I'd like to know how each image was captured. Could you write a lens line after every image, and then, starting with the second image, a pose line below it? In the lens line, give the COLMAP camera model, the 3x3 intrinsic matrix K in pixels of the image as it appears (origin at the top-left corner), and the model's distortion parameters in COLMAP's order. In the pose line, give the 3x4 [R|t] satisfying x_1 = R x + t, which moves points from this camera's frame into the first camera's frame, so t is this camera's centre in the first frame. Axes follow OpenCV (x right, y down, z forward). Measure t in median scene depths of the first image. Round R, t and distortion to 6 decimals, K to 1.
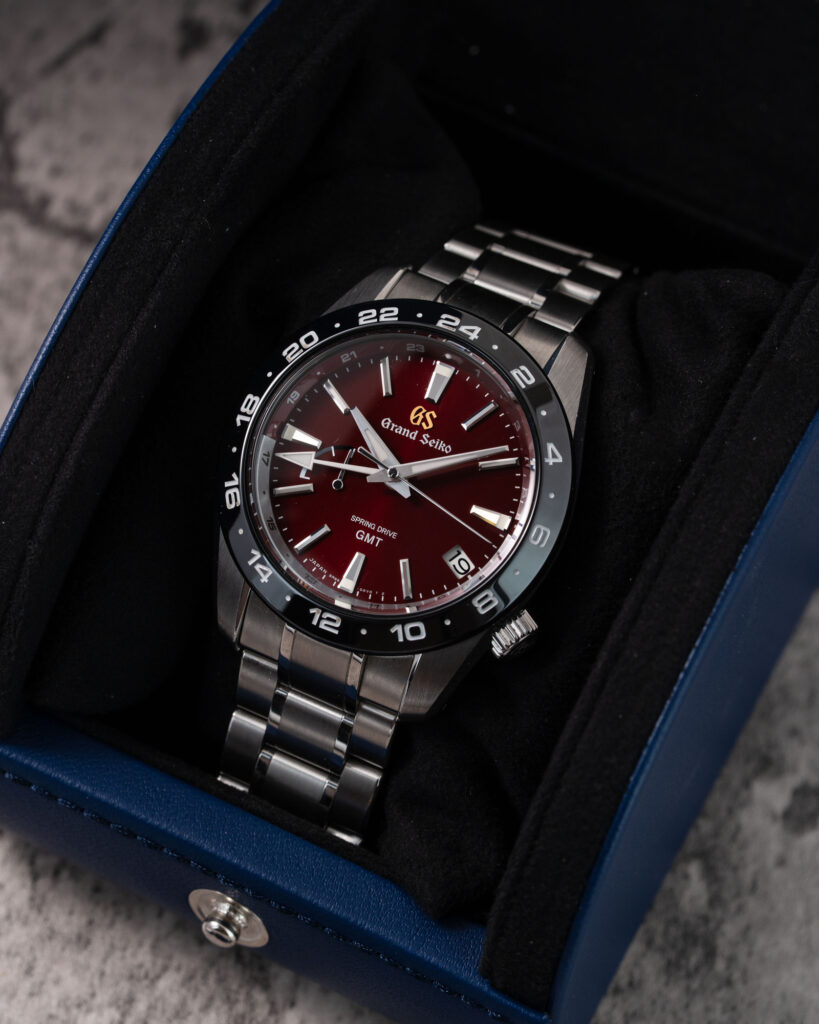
lens RADIAL K [[4694.8, 0, 409.5], [0, 4694.8, 512.0], [0, 0, 1]] dist [0.033141, 2.484799]
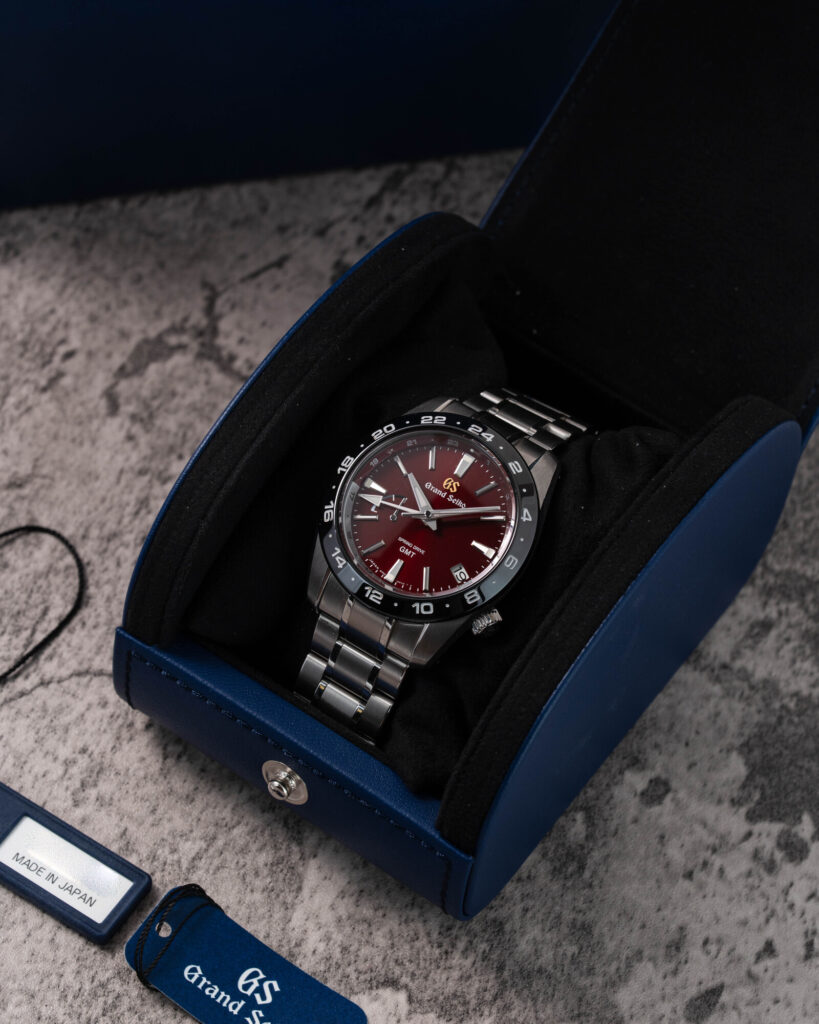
lens RADIAL K [[4694.8, 0, 409.5], [0, 4694.8, 512.0], [0, 0, 1]] dist [0.033141, 2.484799]
pose [[0.988800, 0.147329, -0.023842, 0.028754], [-0.149154, 0.981097, -0.123296, 0.191819], [0.005226, 0.125471, 0.992083, -0.615134]]
